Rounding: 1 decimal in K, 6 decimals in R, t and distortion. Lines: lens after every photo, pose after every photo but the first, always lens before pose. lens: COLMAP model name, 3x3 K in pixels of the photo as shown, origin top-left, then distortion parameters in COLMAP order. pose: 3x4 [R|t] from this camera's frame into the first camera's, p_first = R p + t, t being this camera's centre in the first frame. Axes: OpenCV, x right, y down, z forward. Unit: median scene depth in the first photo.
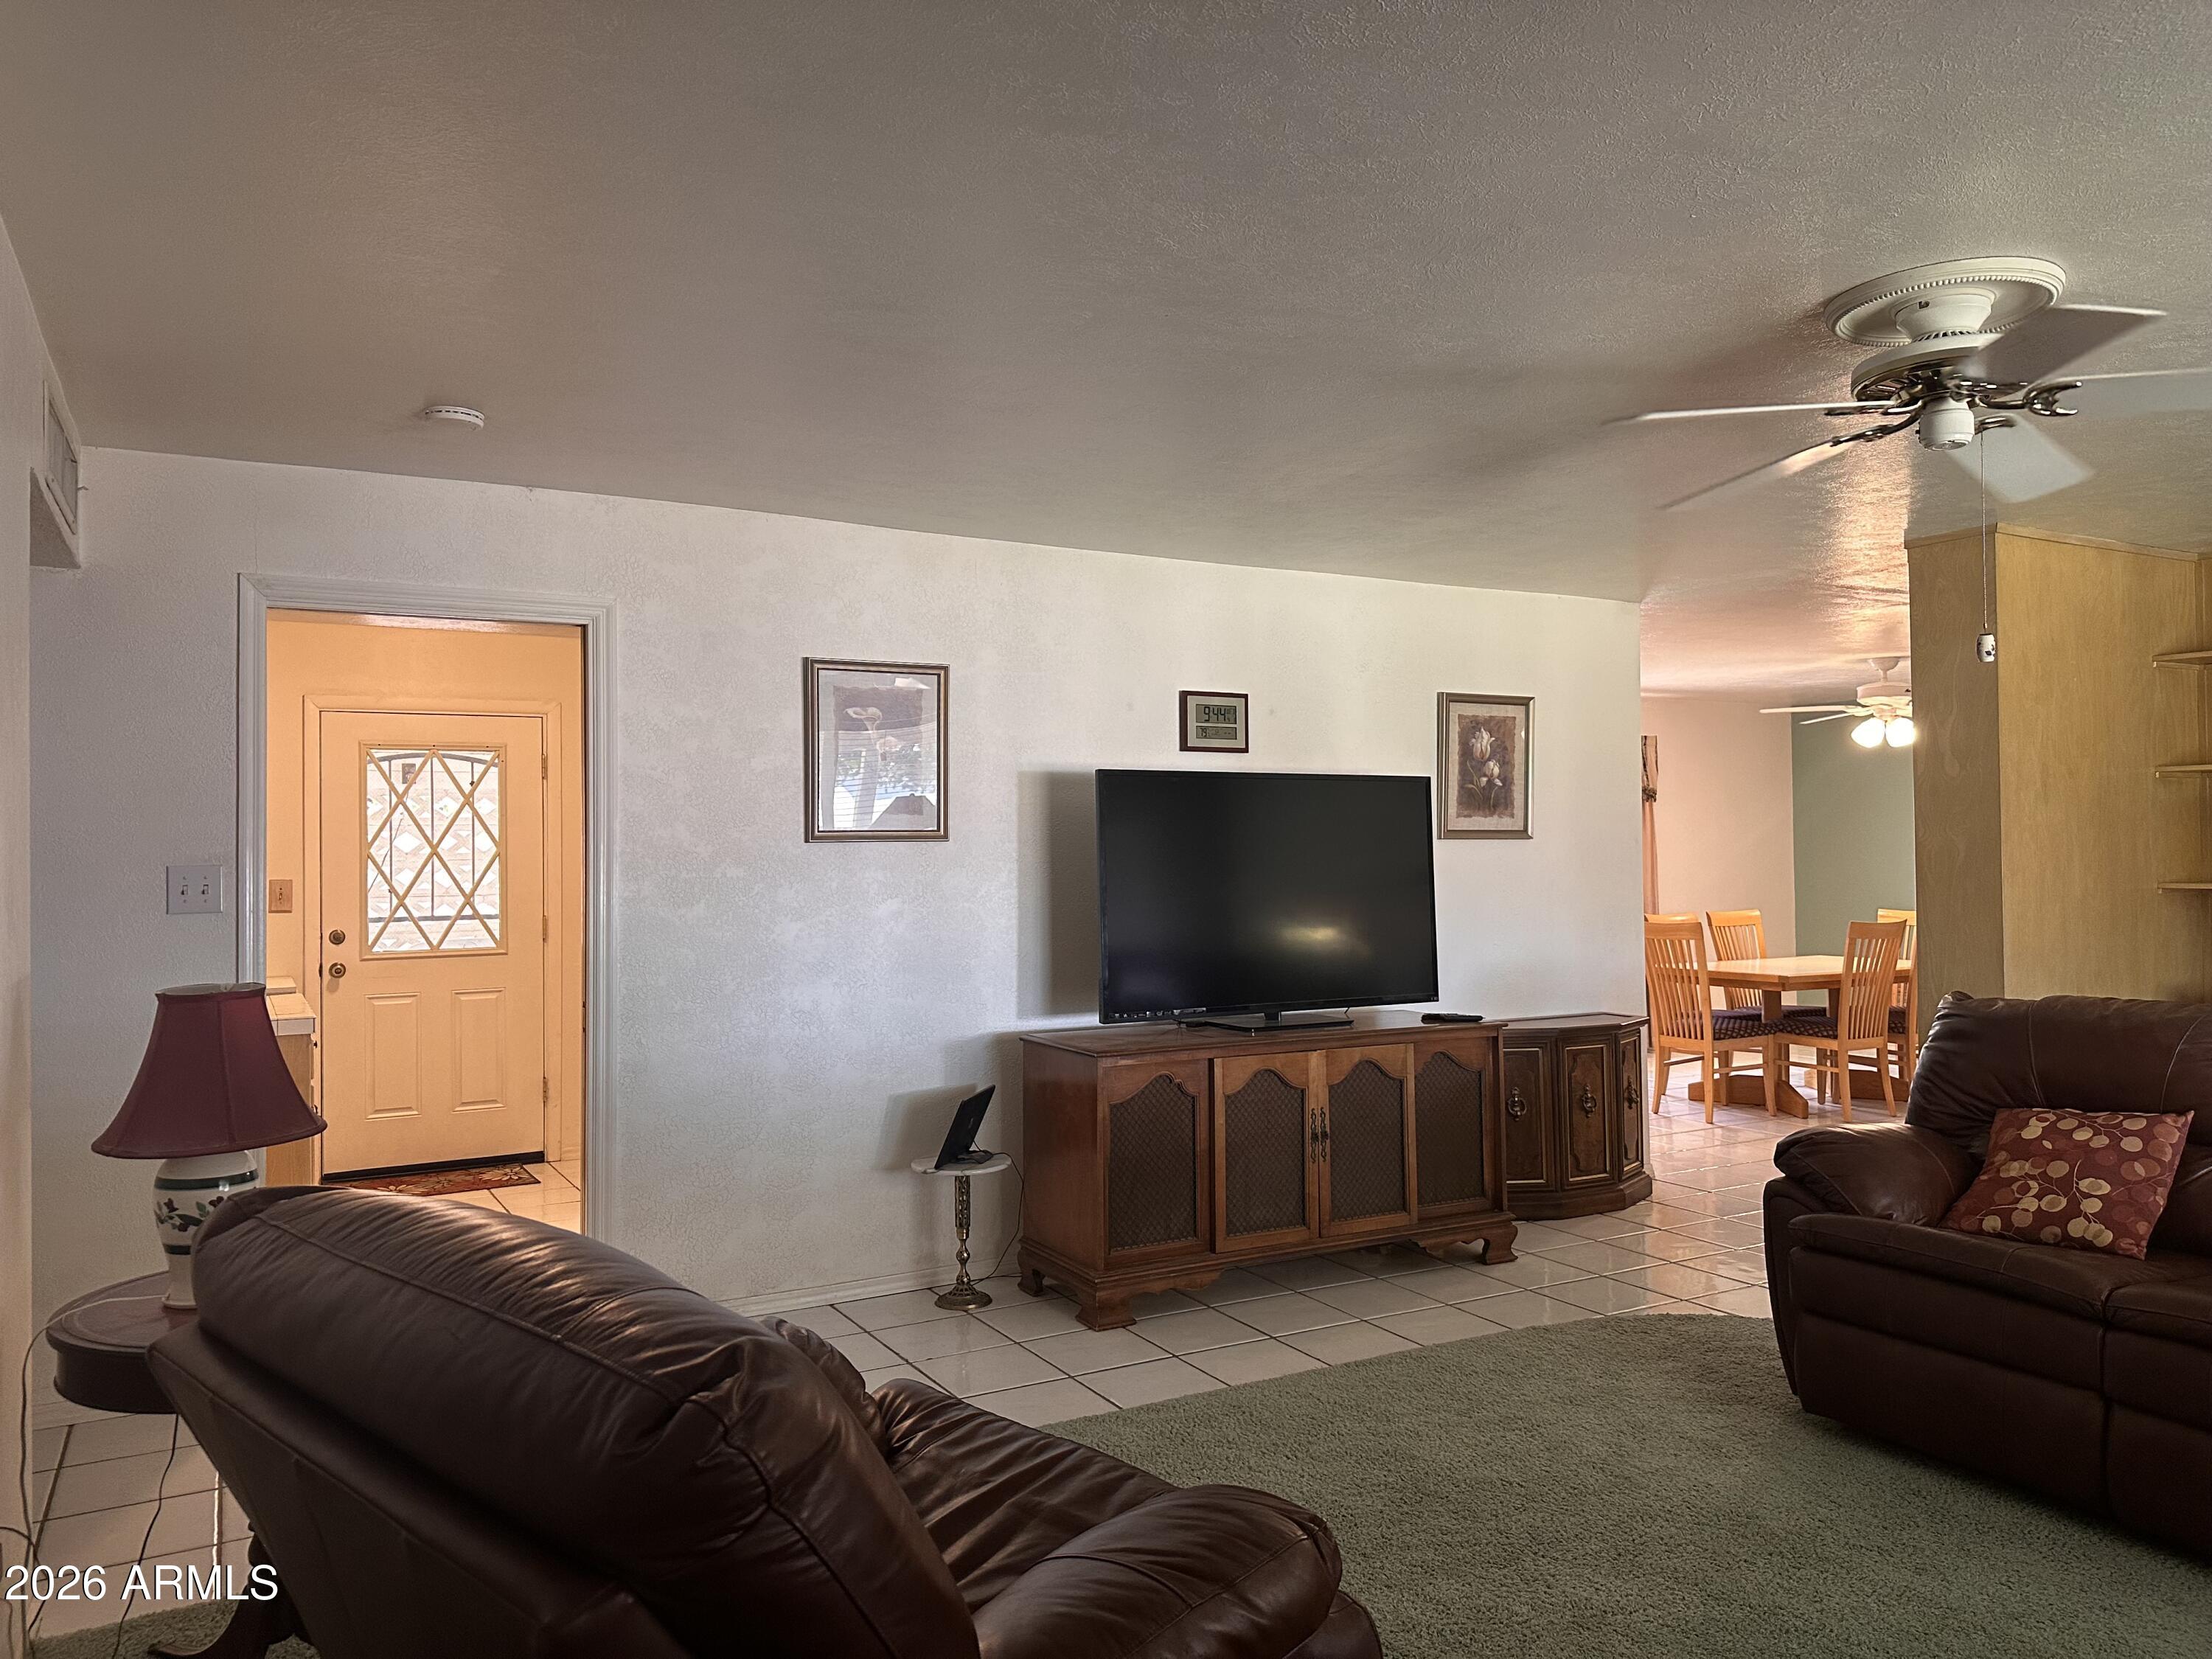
lens RADIAL K [[1561.4, 0, 1110.2], [0, 1561.4, 830.3], [0, 0, 1]] dist [-0.029493, -0.001161]
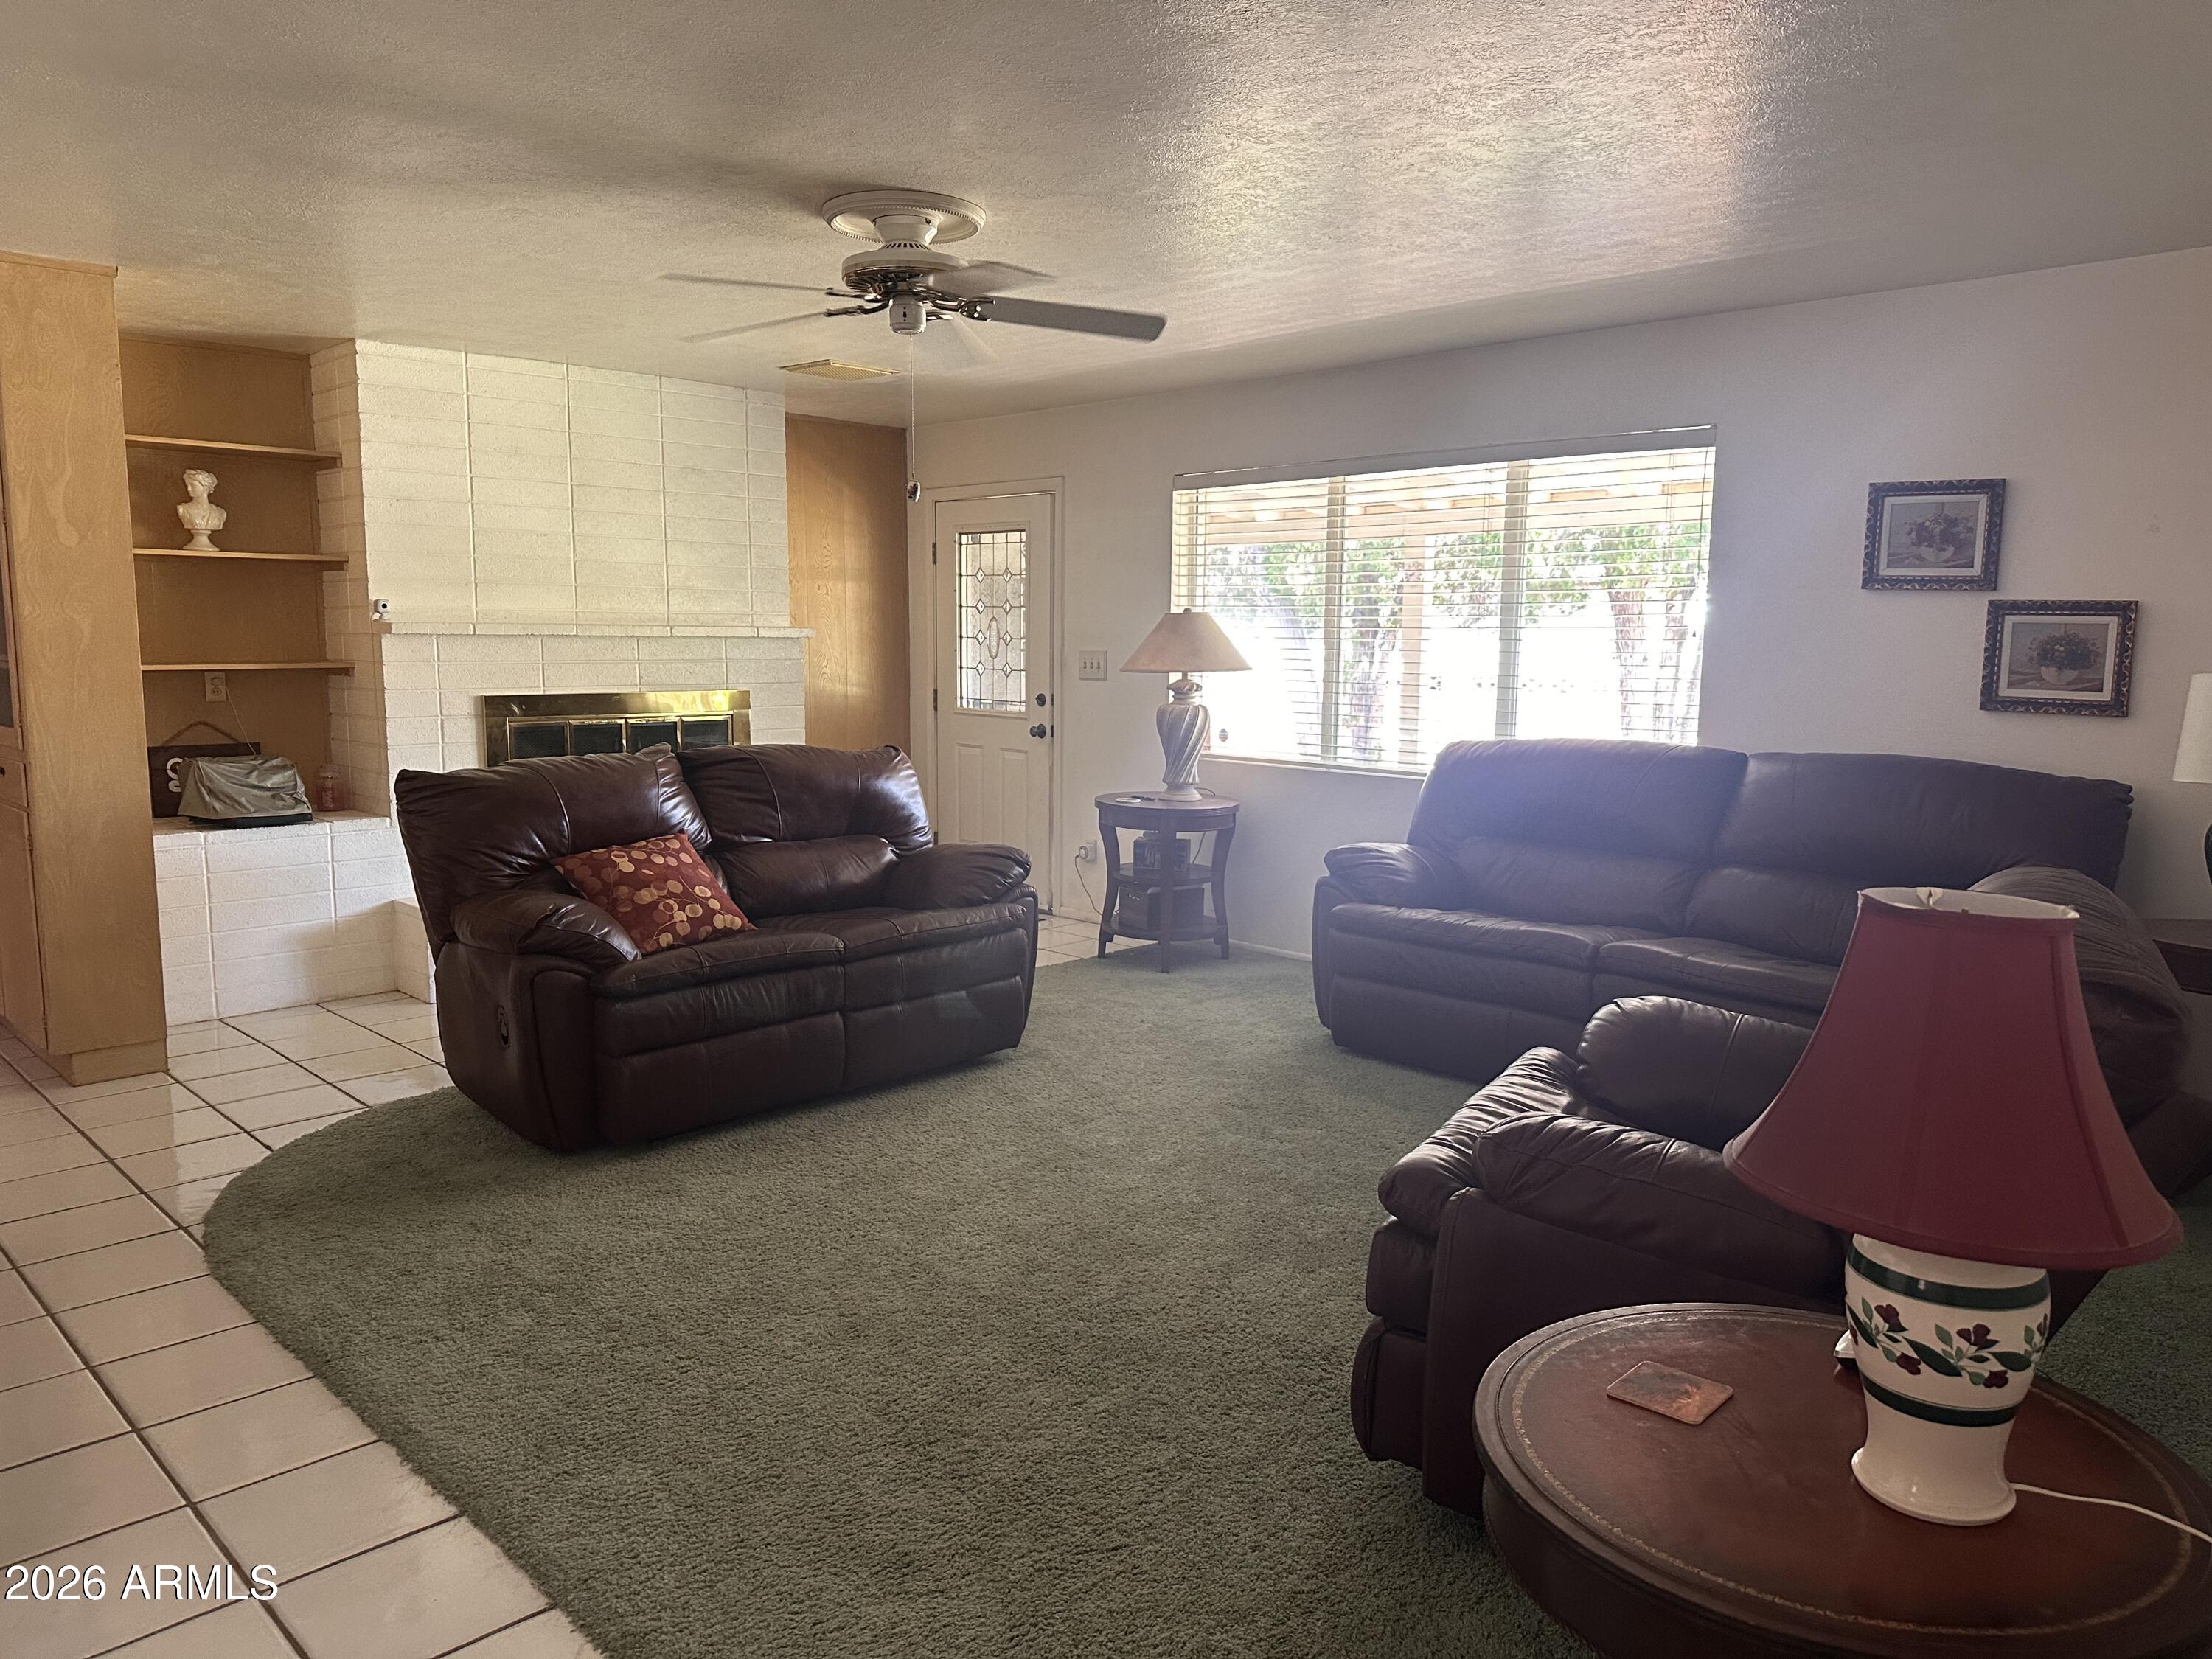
lens RADIAL K [[1561.4, 0, 1108.0], [0, 1561.4, 831.8], [0, 0, 1]] dist [-0.029493, -0.001161]
pose [[-0.272121, -0.127247, 0.953813, -0.495121], [-0.021438, 0.991774, 0.126195, 0.003101], [-0.962024, 0.013893, -0.272610, 0.703012]]
